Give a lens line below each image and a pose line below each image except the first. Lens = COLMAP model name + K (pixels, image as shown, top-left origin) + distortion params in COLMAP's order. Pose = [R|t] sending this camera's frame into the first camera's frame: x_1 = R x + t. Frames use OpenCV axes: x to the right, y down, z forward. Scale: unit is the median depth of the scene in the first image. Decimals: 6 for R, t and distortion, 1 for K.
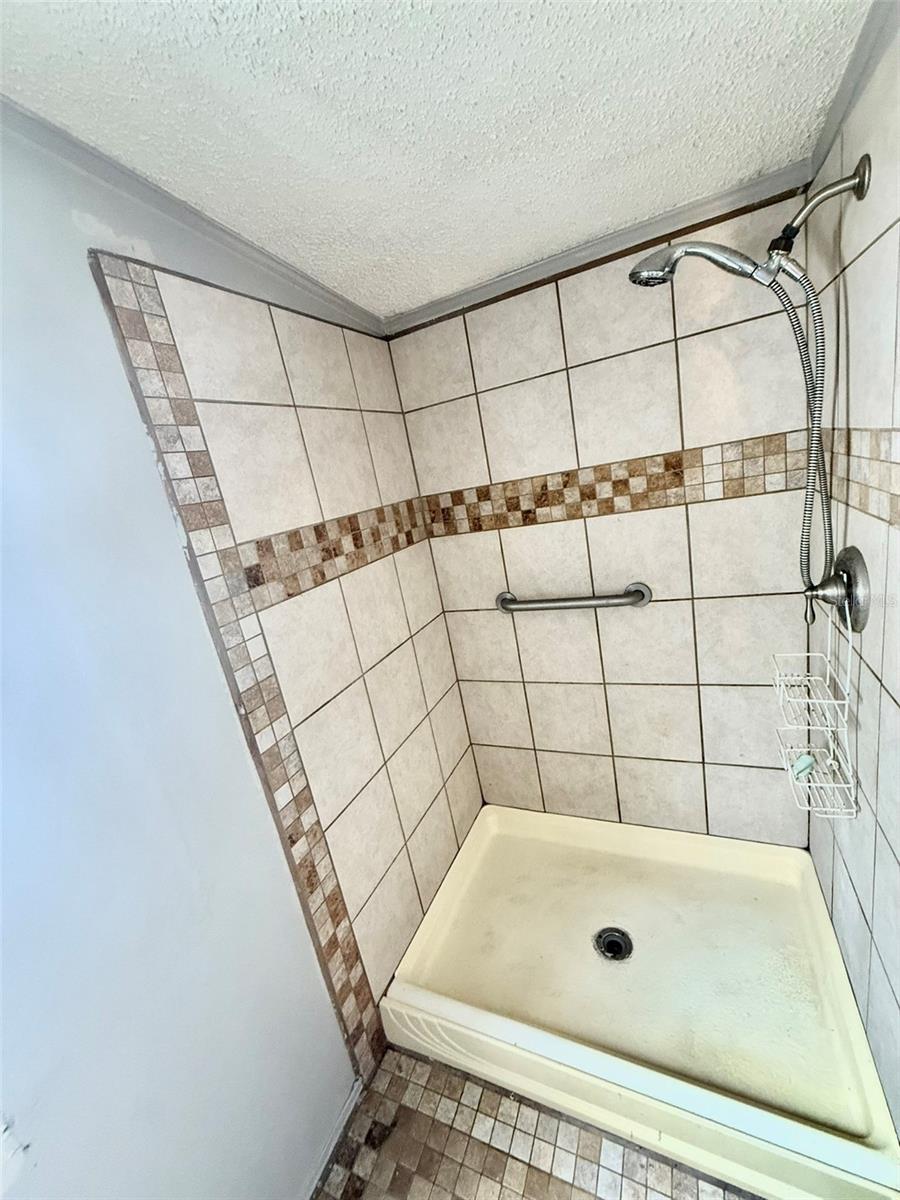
lens RADIAL K [[481.9, 0, 452.1], [0, 481.9, 598.7], [0, 0, 1]] dist [0.000786, 0.000683]
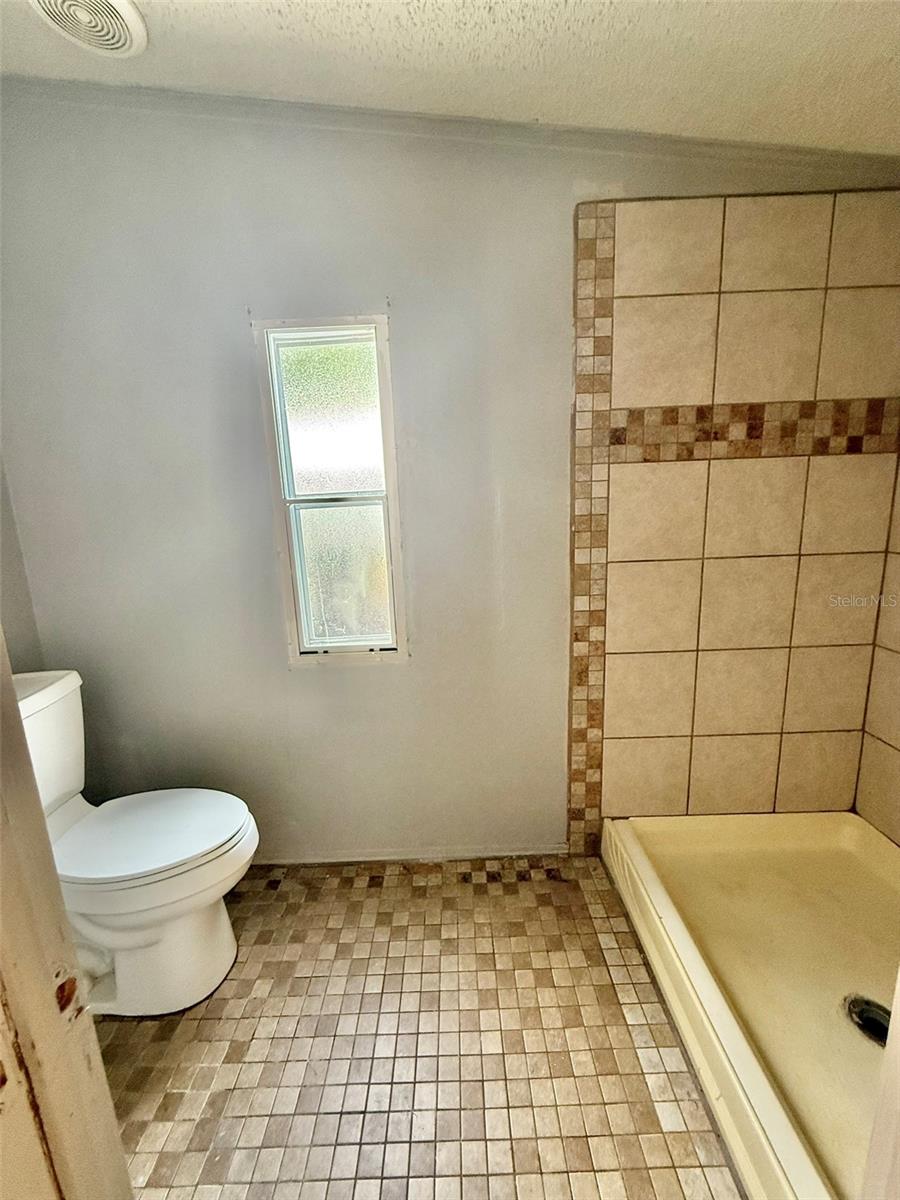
lens RADIAL K [[481.9, 0, 450.5], [0, 481.9, 599.0], [0, 0, 1]] dist [0.000786, 0.000683]
pose [[0.408472, 0.341525, -0.846470, 0.599736], [-0.265493, 0.931722, 0.247806, 0.145332], [0.873306, 0.123510, 0.471255, 0.026382]]
